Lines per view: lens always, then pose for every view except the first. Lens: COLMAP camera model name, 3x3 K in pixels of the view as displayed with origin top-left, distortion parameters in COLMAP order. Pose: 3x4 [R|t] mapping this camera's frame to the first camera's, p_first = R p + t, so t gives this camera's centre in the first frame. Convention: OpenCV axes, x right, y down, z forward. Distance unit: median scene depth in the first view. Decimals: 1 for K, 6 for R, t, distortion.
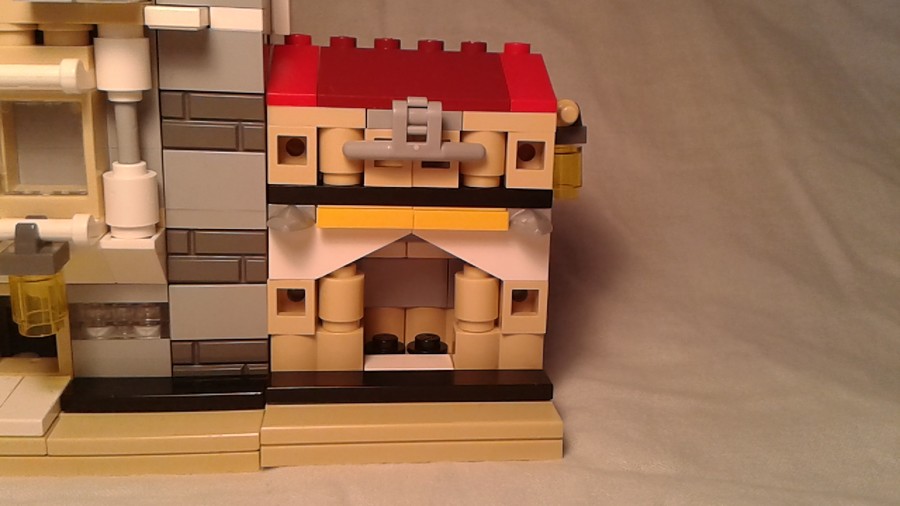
lens RADIAL K [[889.2, 0, 447.8], [0, 889.2, 236.2], [0, 0, 1]] dist [0.236065, -0.660096]
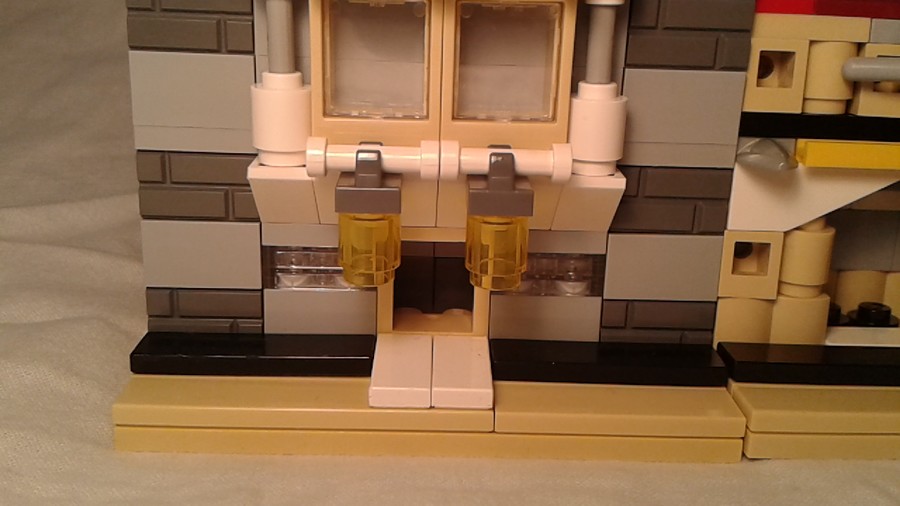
lens RADIAL K [[889.2, 0, 447.8], [0, 889.2, 236.2], [0, 0, 1]] dist [0.236065, -0.660096]
pose [[0.996600, 0.022637, -0.079226, -0.388020], [-0.019634, 0.999066, 0.038481, 0.027040], [0.080023, -0.036794, 0.996114, 0.158897]]
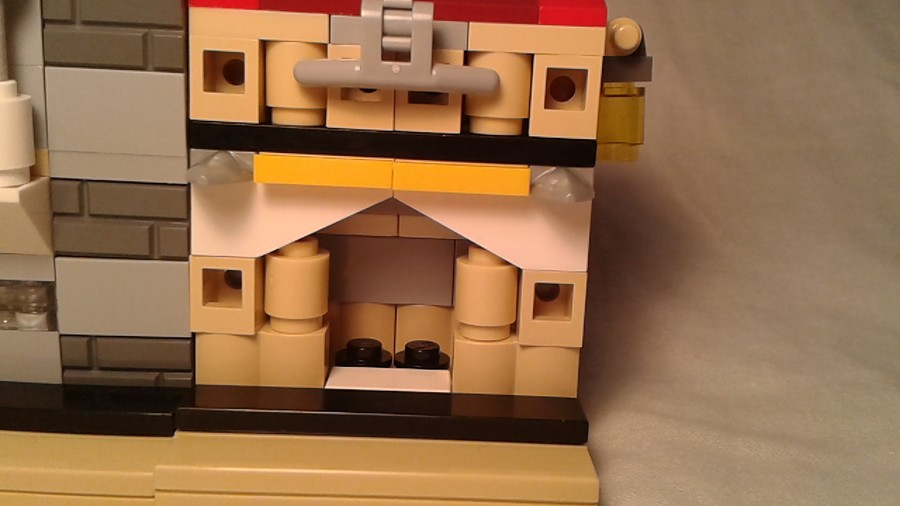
lens RADIAL K [[902.9, 0, 449.6], [0, 902.9, 235.0], [0, 0, 1]] dist [0.241814, -0.712595]
pose [[0.996041, 0.032061, -0.082916, 0.065161], [-0.032861, 0.999425, -0.008298, 0.031413], [0.082602, 0.010990, 0.996522, 0.289906]]
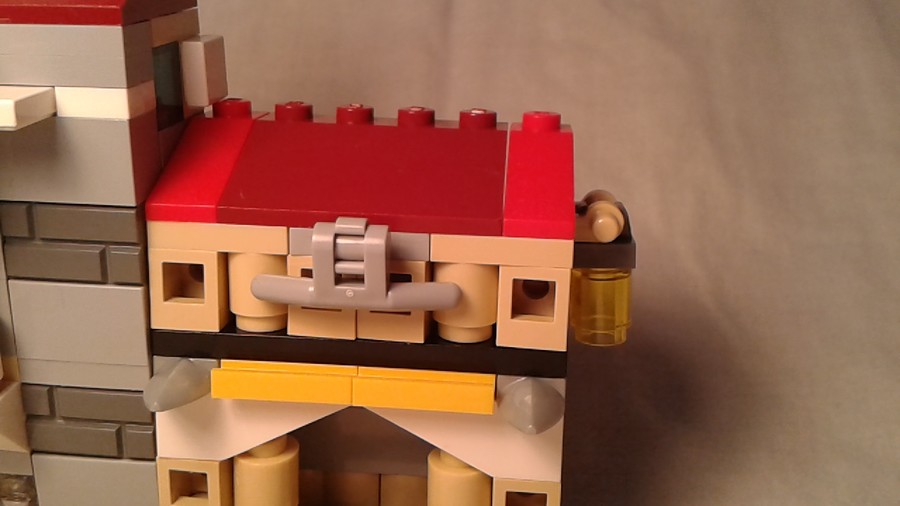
lens RADIAL K [[889.2, 0, 447.8], [0, 889.2, 236.2], [0, 0, 1]] dist [0.236065, -0.660096]
pose [[0.983877, 0.039871, -0.174345, 0.143938], [-0.032639, 0.998491, 0.044152, -0.165185], [0.175842, -0.037750, 0.983694, 0.340894]]
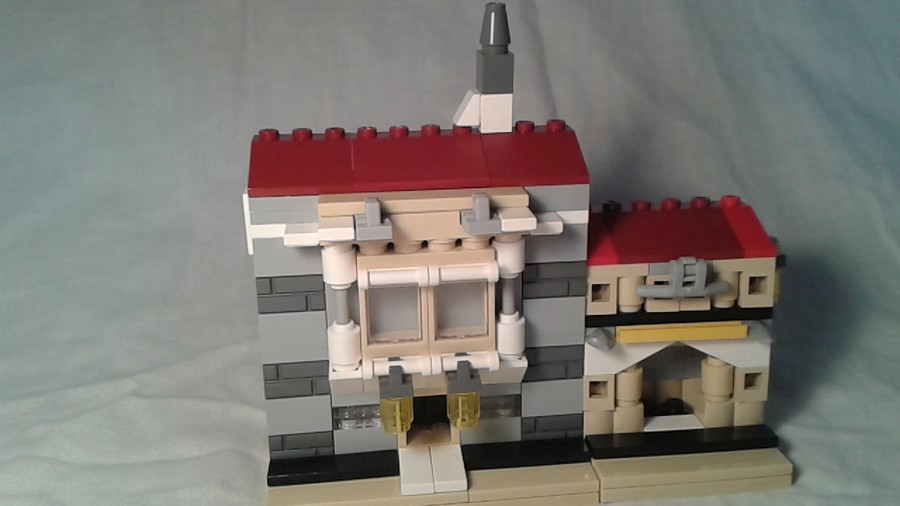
lens RADIAL K [[889.2, 0, 447.8], [0, 889.2, 236.2], [0, 0, 1]] dist [0.236065, -0.660096]
pose [[0.998638, -0.051526, -0.008246, -0.404679], [0.051878, 0.997378, 0.050459, -0.274575], [0.005625, -0.050818, 0.998692, -0.499008]]
